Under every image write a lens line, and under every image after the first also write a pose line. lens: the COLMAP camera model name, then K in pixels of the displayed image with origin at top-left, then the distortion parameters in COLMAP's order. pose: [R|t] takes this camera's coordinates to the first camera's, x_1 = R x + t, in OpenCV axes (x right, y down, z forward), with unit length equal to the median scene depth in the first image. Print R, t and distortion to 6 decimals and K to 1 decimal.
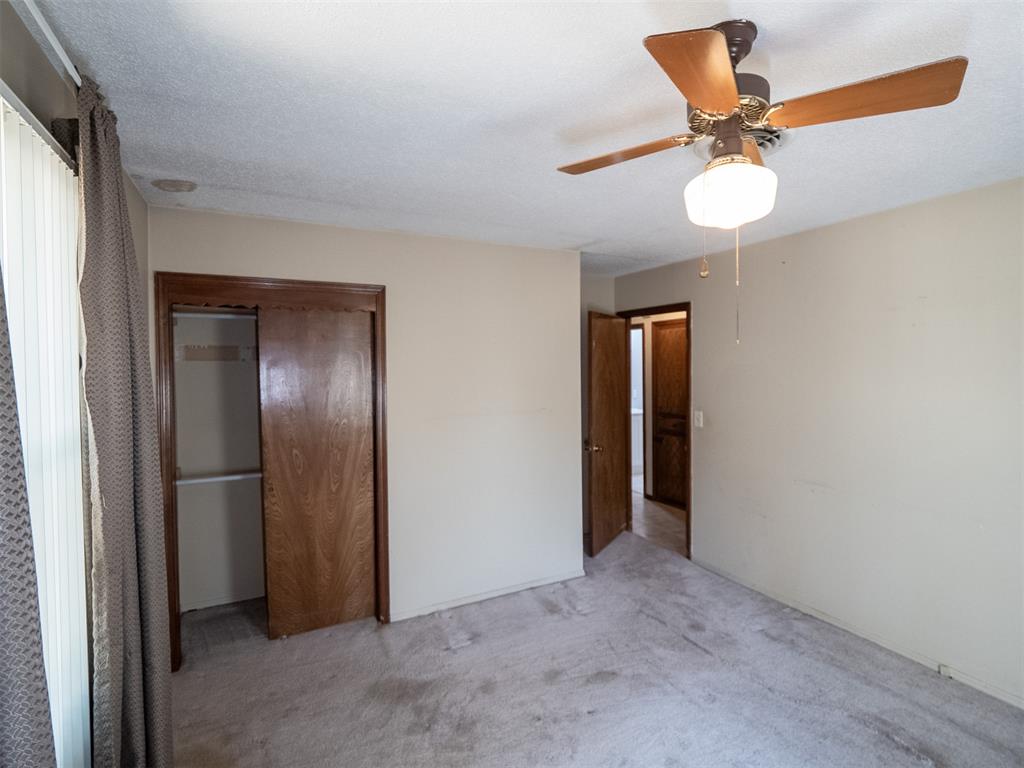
lens RADIAL K [[502.8, 0, 516.8], [0, 502.8, 380.0], [0, 0, 1]] dist [-0.009160, -0.001388]
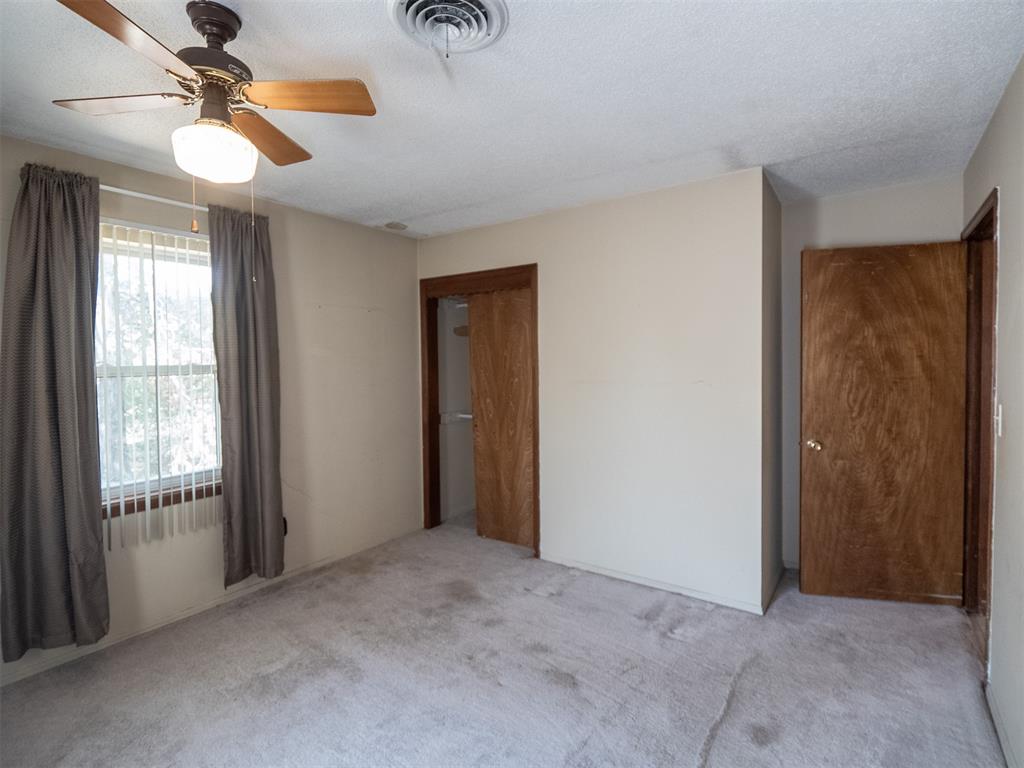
lens RADIAL K [[502.8, 0, 532.5], [0, 502.8, 377.6], [0, 0, 1]] dist [-0.009160, -0.001388]
pose [[0.477700, 0.037914, -0.877705, 0.745488], [-0.021295, 0.999274, 0.031576, 0.036663], [0.878265, 0.003607, 0.478161, 0.447976]]
